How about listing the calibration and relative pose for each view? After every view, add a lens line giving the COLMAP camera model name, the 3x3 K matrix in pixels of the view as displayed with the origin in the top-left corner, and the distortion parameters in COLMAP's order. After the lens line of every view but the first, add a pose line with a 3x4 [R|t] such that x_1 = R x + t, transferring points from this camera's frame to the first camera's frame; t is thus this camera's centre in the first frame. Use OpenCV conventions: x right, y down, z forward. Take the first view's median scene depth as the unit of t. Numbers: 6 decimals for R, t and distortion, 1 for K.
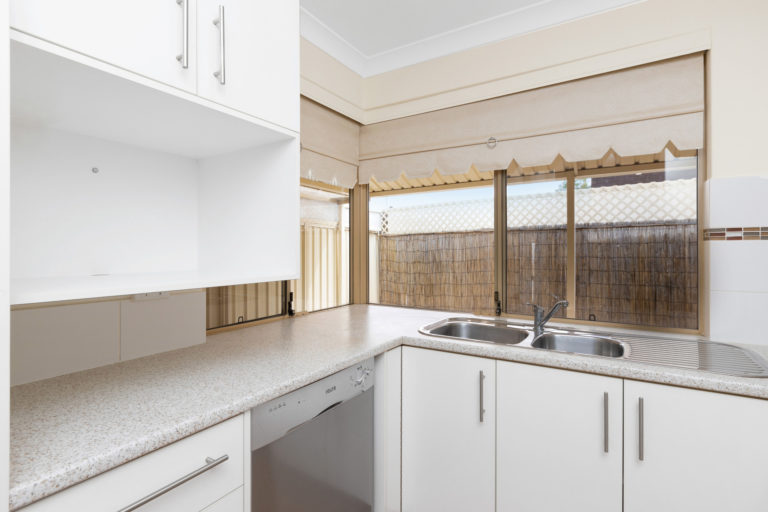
lens RADIAL K [[379.6, 0, 384.8], [0, 379.6, 247.7], [0, 0, 1]] dist [0.001378, -0.000370]
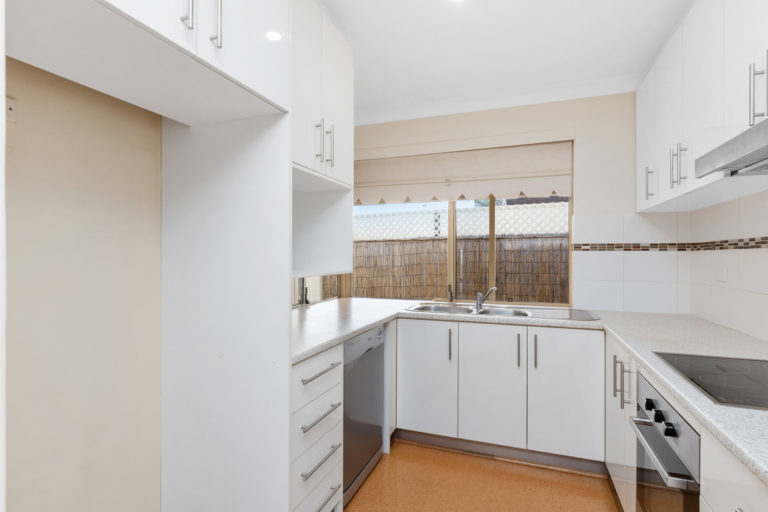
lens RADIAL K [[391.9, 0, 386.3], [0, 391.9, 253.9], [0, 0, 1]] dist [-0.000023, -0.000399]
pose [[0.979049, 0.003905, 0.203586, -0.094123], [-0.004152, 0.999991, 0.000790, -0.000902], [-0.203581, -0.001619, 0.979057, -0.157754]]
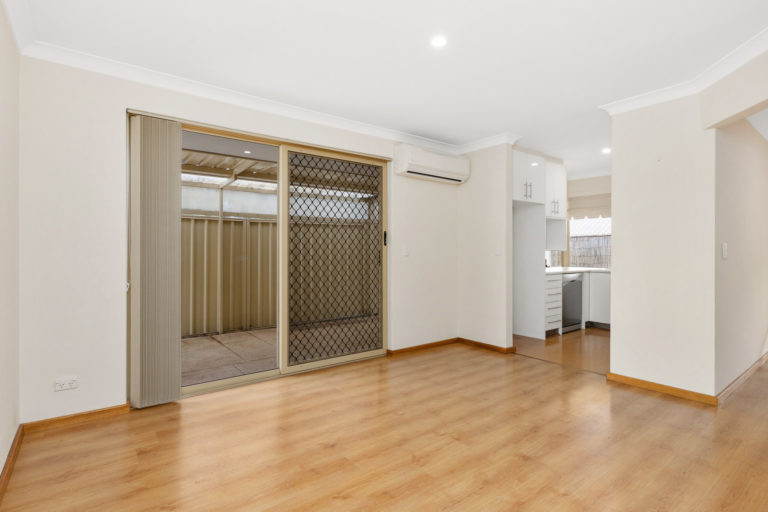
lens RADIAL K [[391.9, 0, 386.3], [0, 391.9, 253.9], [0, 0, 1]] dist [-0.000023, -0.000399]
pose [[0.939061, 0.006572, -0.343688, -0.137307], [-0.001205, 0.999874, 0.015827, 0.010020], [0.343749, -0.014448, 0.938951, -0.877550]]
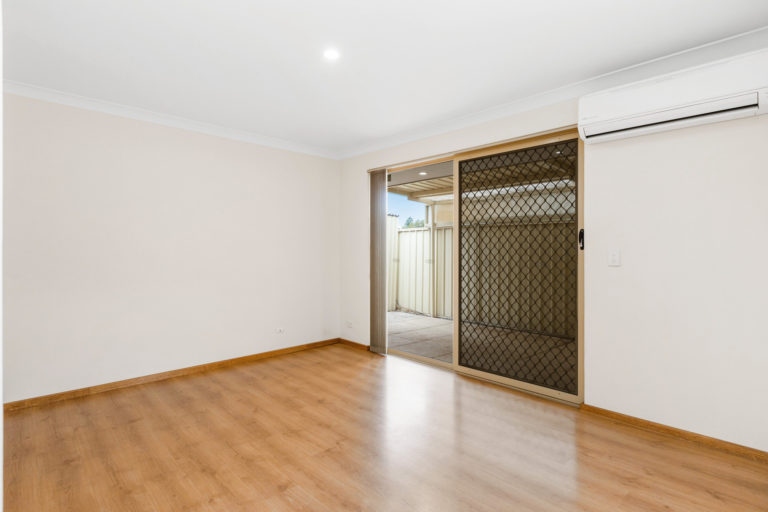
lens RADIAL K [[391.9, 0, 386.3], [0, 391.9, 253.9], [0, 0, 1]] dist [-0.000023, -0.000399]
pose [[-0.247699, 0.011266, -0.968772, 0.182020], [0.005550, 0.999932, 0.010209, 0.004372], [0.968821, -0.002848, -0.247745, -0.280650]]
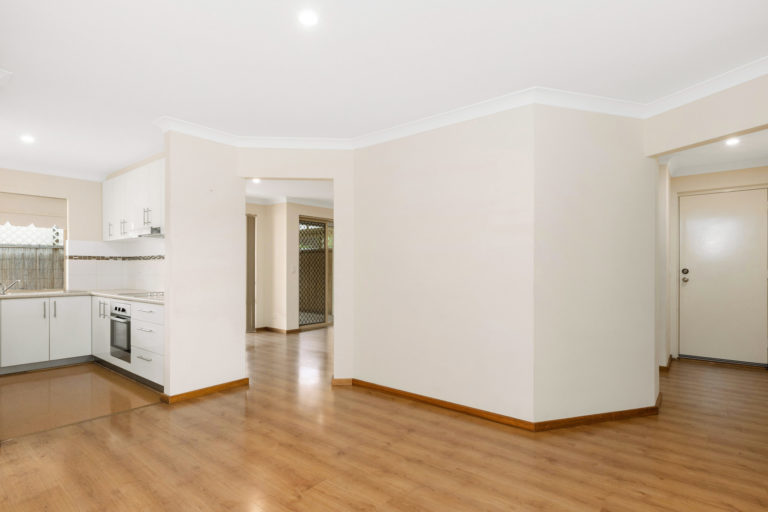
lens RADIAL K [[390.1, 0, 382.1], [0, 390.1, 269.9], [0, 0, 1]] dist [-0.002312, -0.001076]
pose [[0.121830, -0.003758, 0.992544, -0.576848], [-0.008762, 0.999950, 0.004862, 0.008642], [-0.992512, -0.009289, 0.121791, -0.561385]]
